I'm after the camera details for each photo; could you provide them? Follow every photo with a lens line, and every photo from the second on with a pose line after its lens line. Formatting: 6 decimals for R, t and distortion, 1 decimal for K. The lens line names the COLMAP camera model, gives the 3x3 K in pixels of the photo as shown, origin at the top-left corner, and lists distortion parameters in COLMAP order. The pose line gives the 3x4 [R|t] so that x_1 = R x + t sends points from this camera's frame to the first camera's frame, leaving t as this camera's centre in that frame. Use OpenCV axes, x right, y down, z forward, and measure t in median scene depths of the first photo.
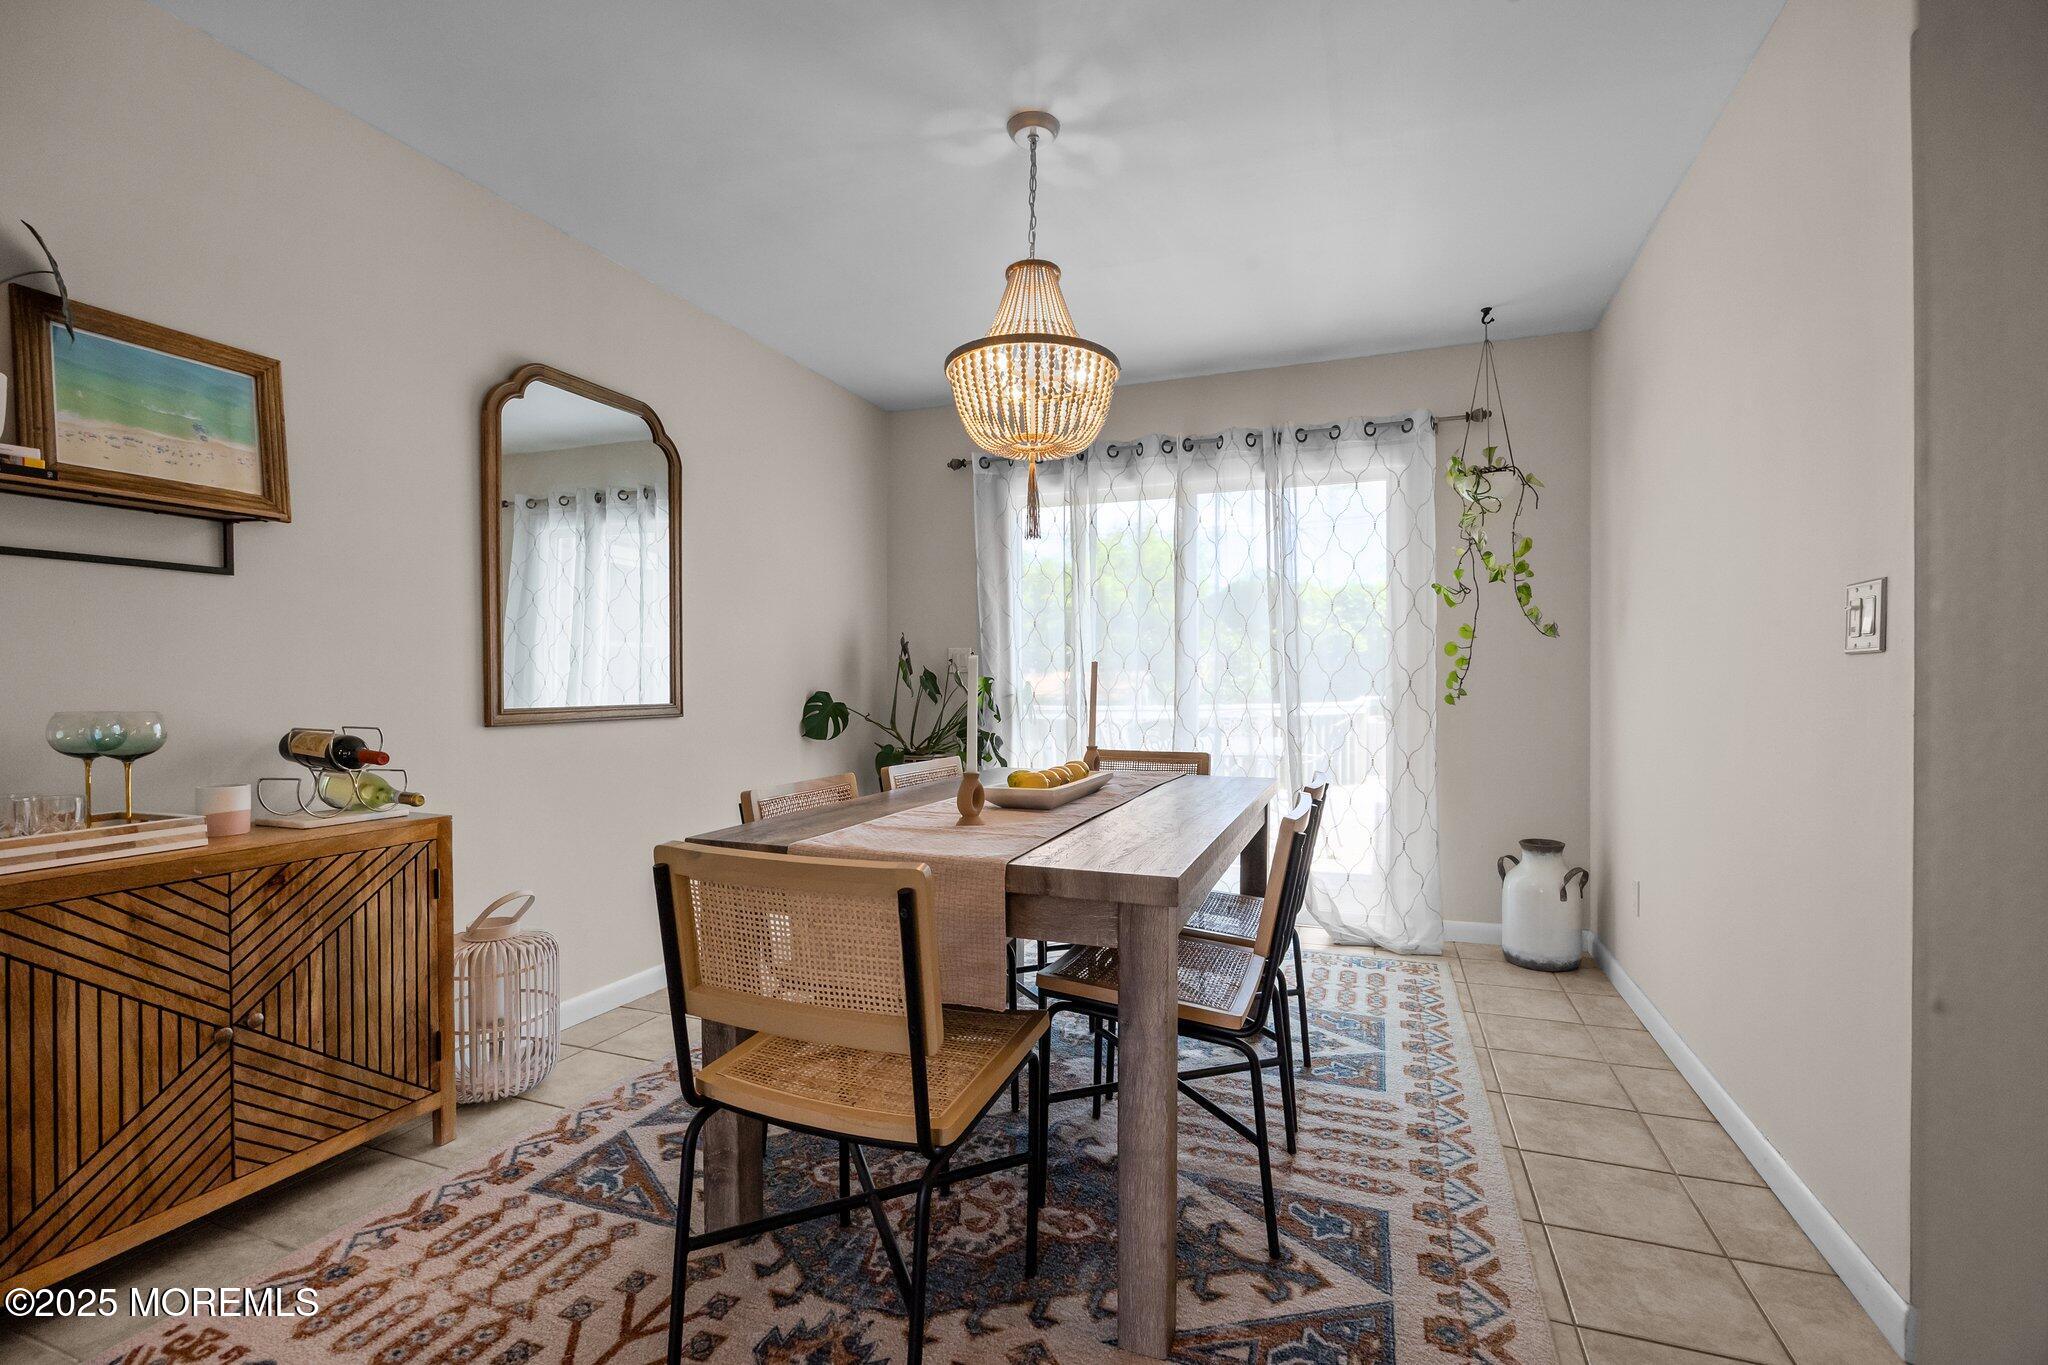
lens RADIAL K [[888.9, 0, 1032.2], [0, 888.9, 683.8], [0, 0, 1]] dist [-0.008159, -0.000630]
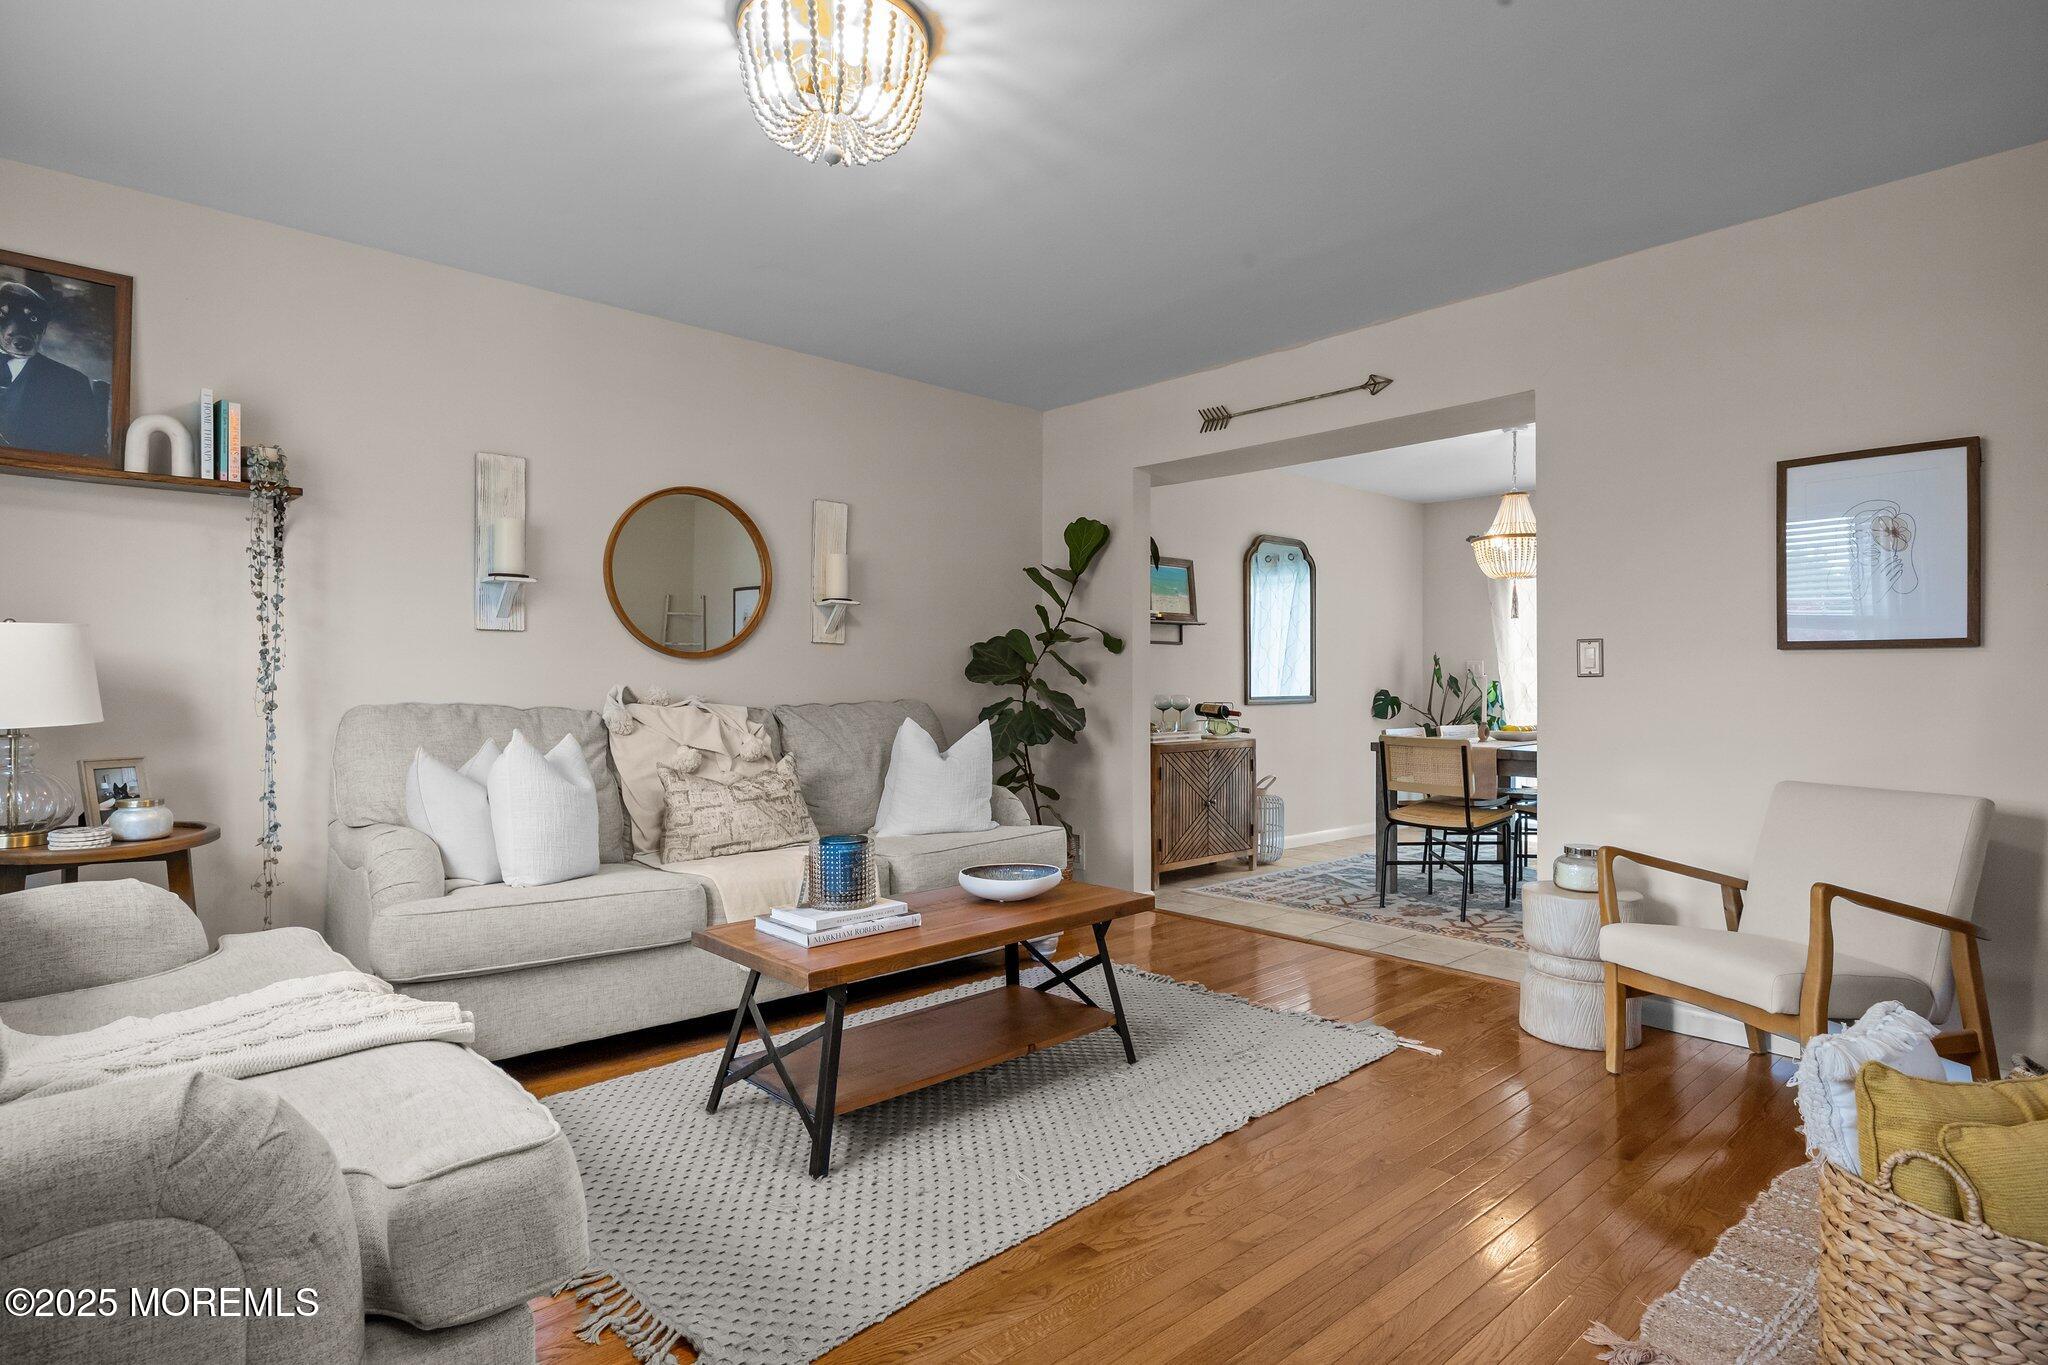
lens RADIAL K [[1053.8, 0, 1024.8], [0, 1053.8, 681.3], [0, 0, 1]] dist [0.003872, -0.014029]
pose [[0.888080, -0.000798, -0.459689, 0.079055], [0.000682, 1.000000, -0.000419, -0.007121], [0.459689, 0.000059, 0.888080, -1.197153]]
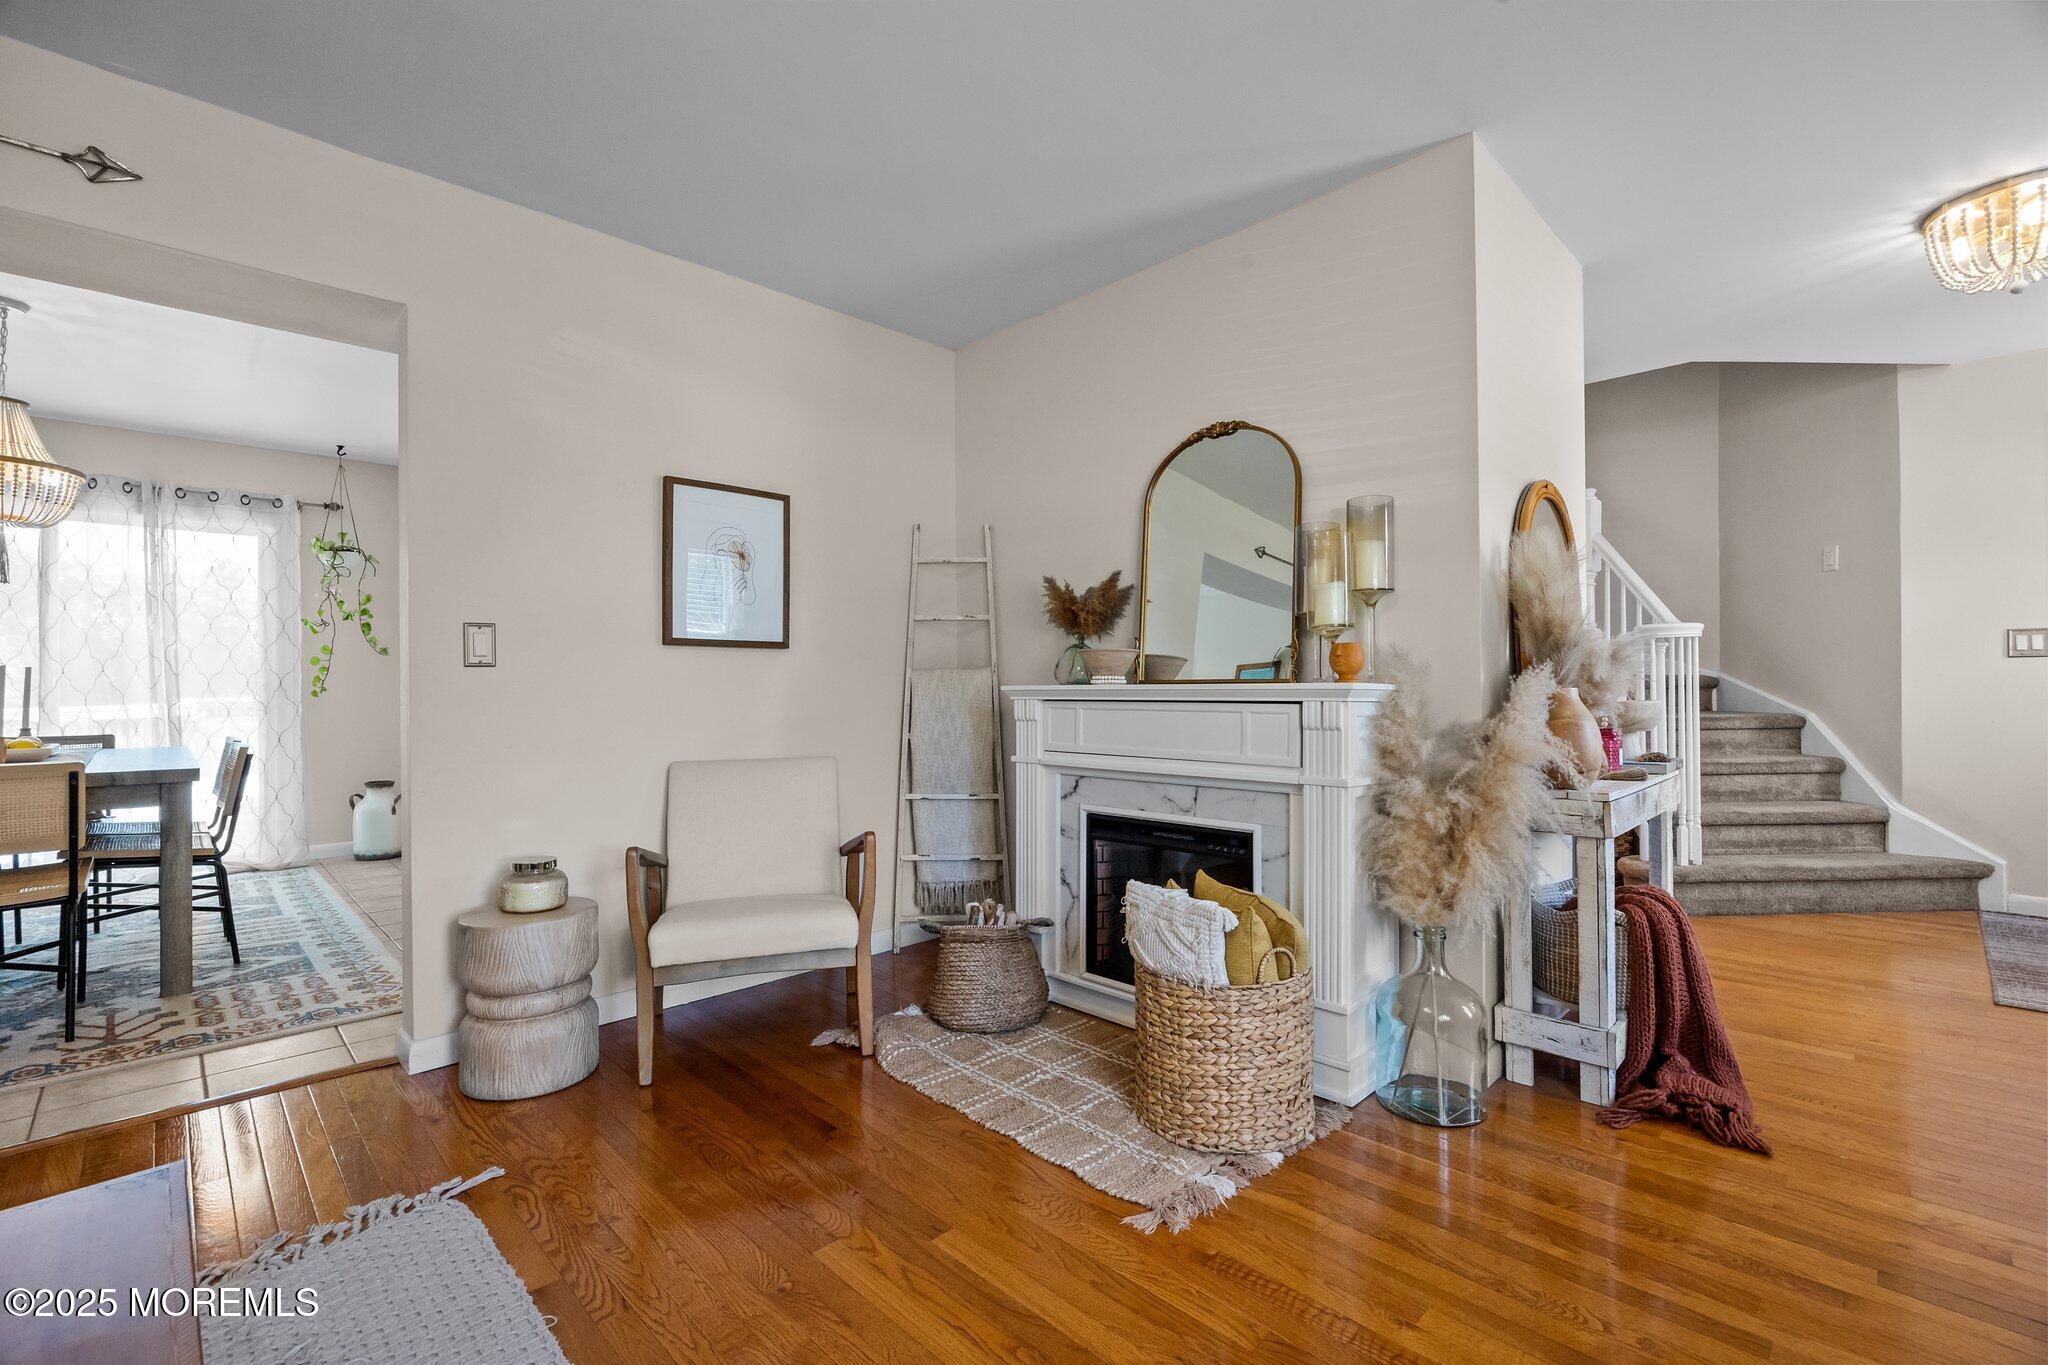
lens RADIAL K [[888.9, 0, 1032.2], [0, 888.9, 683.8], [0, 0, 1]] dist [-0.008159, -0.000630]
pose [[0.411550, -0.002269, 0.911384, -0.405851], [0.004157, 0.999991, 0.000612, 0.004463], [-0.911378, 0.003536, 0.411556, -0.751635]]
